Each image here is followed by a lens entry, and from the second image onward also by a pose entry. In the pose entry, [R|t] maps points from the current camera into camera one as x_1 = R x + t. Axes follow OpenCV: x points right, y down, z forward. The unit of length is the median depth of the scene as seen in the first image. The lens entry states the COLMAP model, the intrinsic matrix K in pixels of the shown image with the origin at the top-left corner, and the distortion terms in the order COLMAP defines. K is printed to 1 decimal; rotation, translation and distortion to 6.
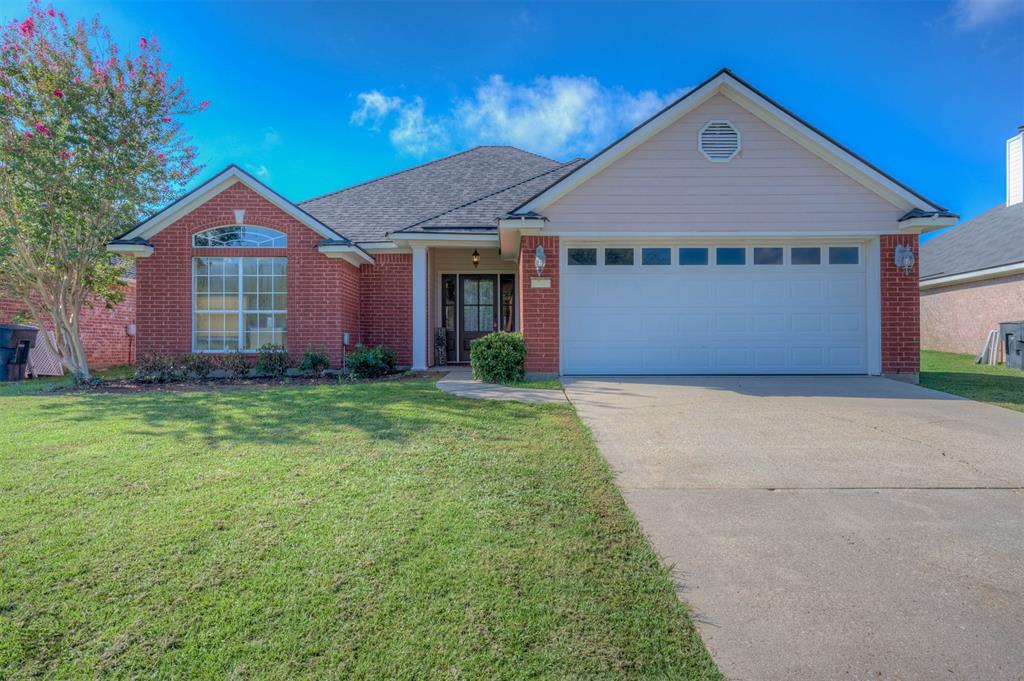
lens RADIAL K [[612.3, 0, 512.0], [0, 612.3, 340.5], [0, 0, 1]] dist [0.035679, -0.001519]
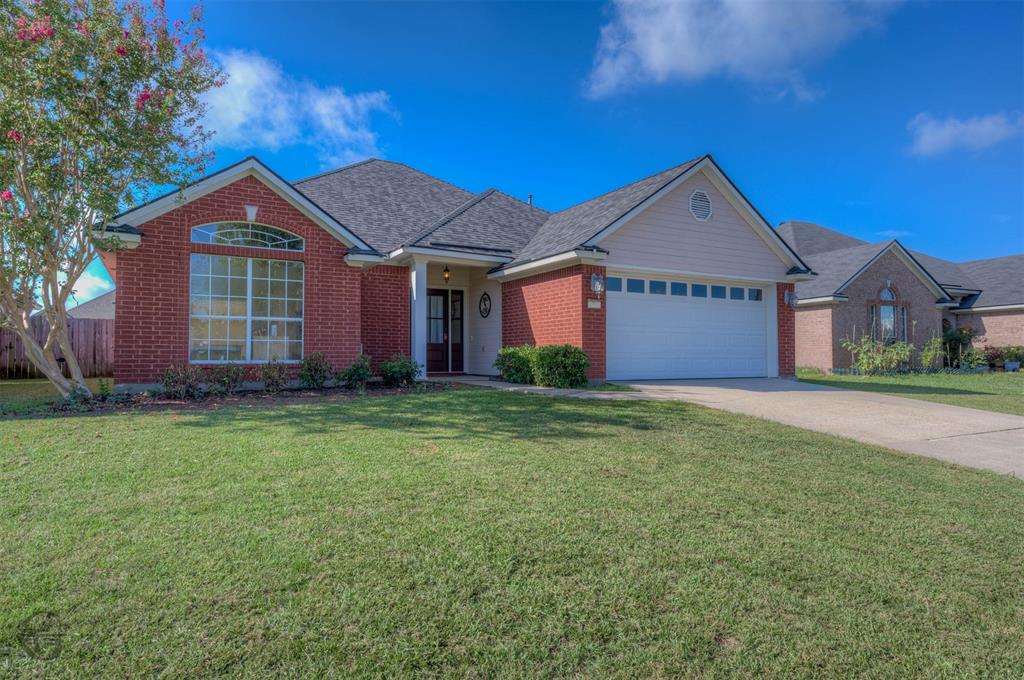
lens RADIAL K [[612.3, 0, 512.0], [0, 612.3, 340.0], [0, 0, 1]] dist [0.035679, -0.001519]
pose [[0.871421, 0.016792, 0.490248, -0.560346], [-0.005546, 0.999687, -0.024383, 0.005585], [-0.490504, 0.018529, 0.871242, 0.025166]]
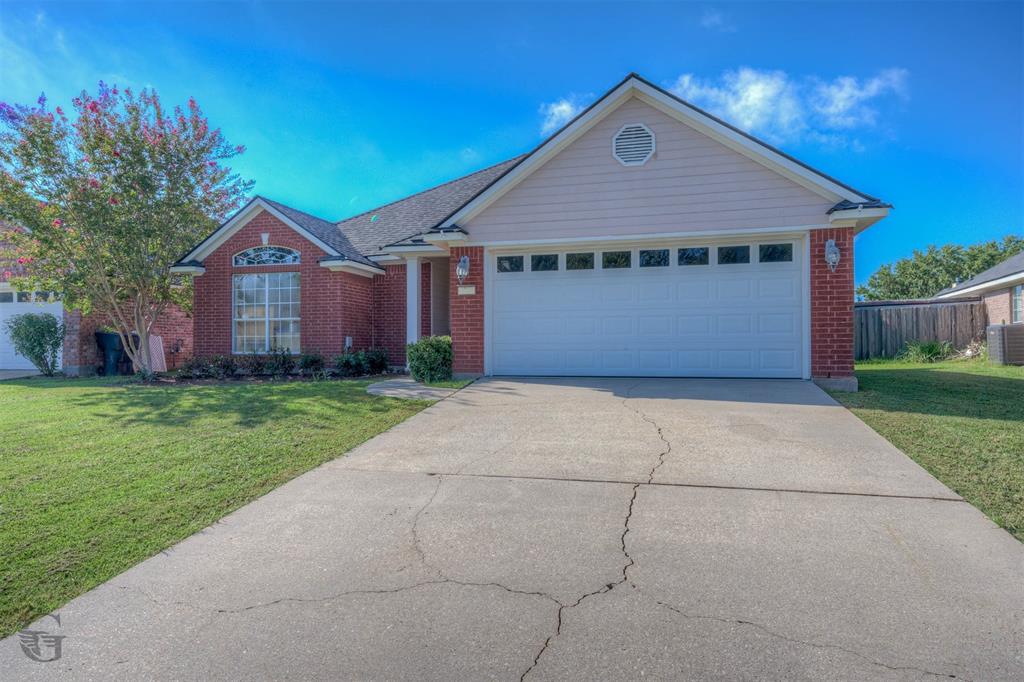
lens RADIAL K [[612.3, 0, 512.0], [0, 612.3, 341.0], [0, 0, 1]] dist [0.035679, -0.001519]
pose [[0.964229, -0.003496, -0.265047, 0.336309], [0.003564, 0.999994, -0.000223, -0.002932], [0.265047, -0.000730, 0.964235, -0.017533]]
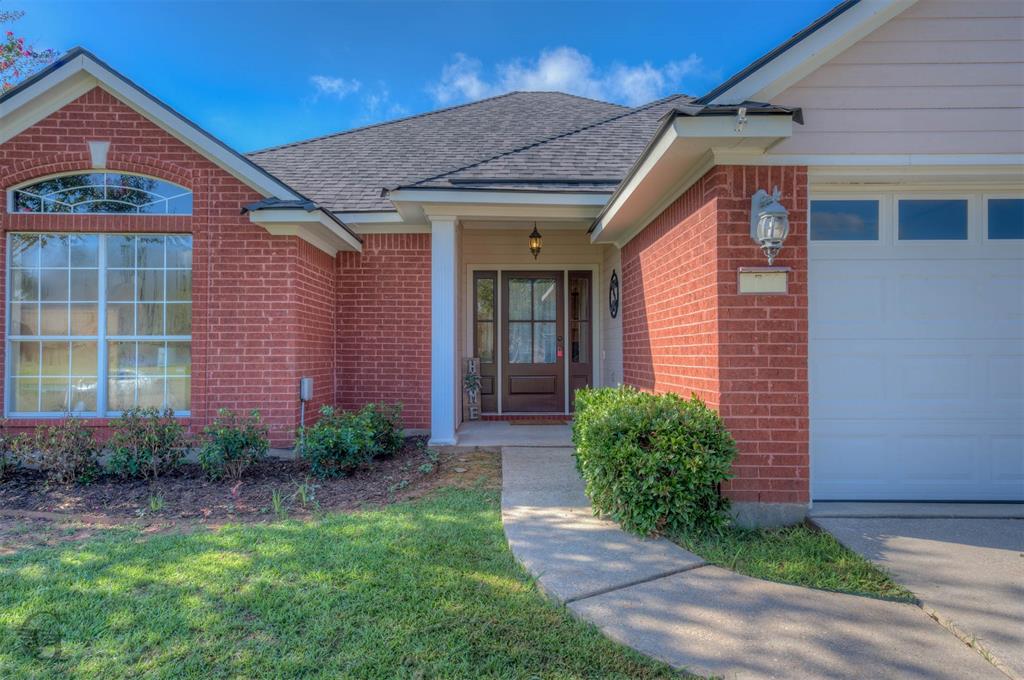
lens RADIAL K [[612.3, 0, 512.0], [0, 612.3, 340.0], [0, 0, 1]] dist [0.035679, -0.001519]
pose [[0.999972, 0.001395, 0.007359, -0.100500], [-0.001334, 0.999965, -0.008306, -0.042148], [-0.007370, 0.008296, 0.999938, 0.485236]]
